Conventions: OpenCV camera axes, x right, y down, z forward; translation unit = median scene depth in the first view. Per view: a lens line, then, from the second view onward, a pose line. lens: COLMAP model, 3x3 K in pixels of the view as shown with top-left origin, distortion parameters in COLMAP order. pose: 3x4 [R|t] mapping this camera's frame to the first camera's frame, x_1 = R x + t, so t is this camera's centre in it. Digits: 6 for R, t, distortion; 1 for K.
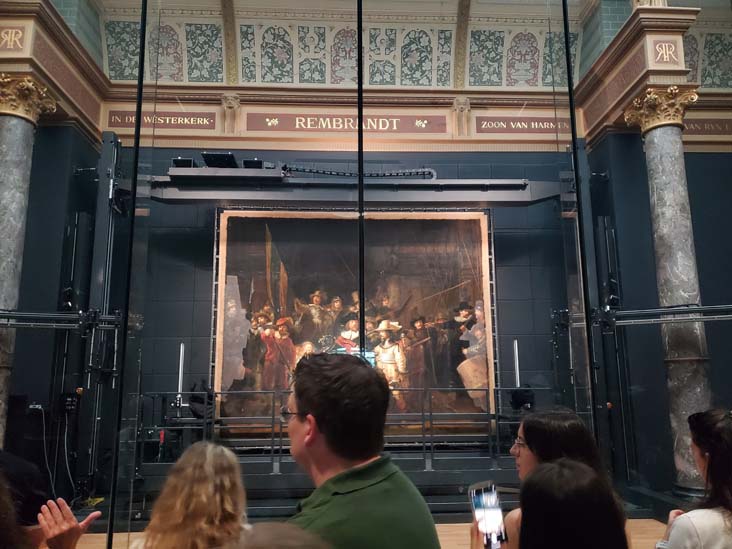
lens RADIAL K [[595.6, 0, 382.1], [0, 595.6, 284.1], [0, 0, 1]] dist [0.051221, -0.047309]
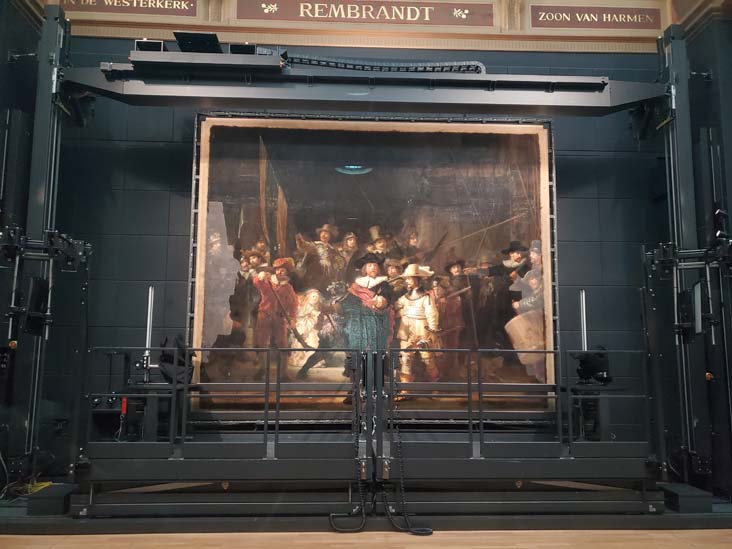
lens RADIAL K [[595.6, 0, 376.5], [0, 595.6, 288.5], [0, 0, 1]] dist [0.051221, -0.047309]
pose [[0.999812, 0.015382, -0.011813, -0.032995], [-0.014745, 0.998525, 0.052252, 0.053946], [0.012600, -0.052068, 0.998564, 0.224278]]
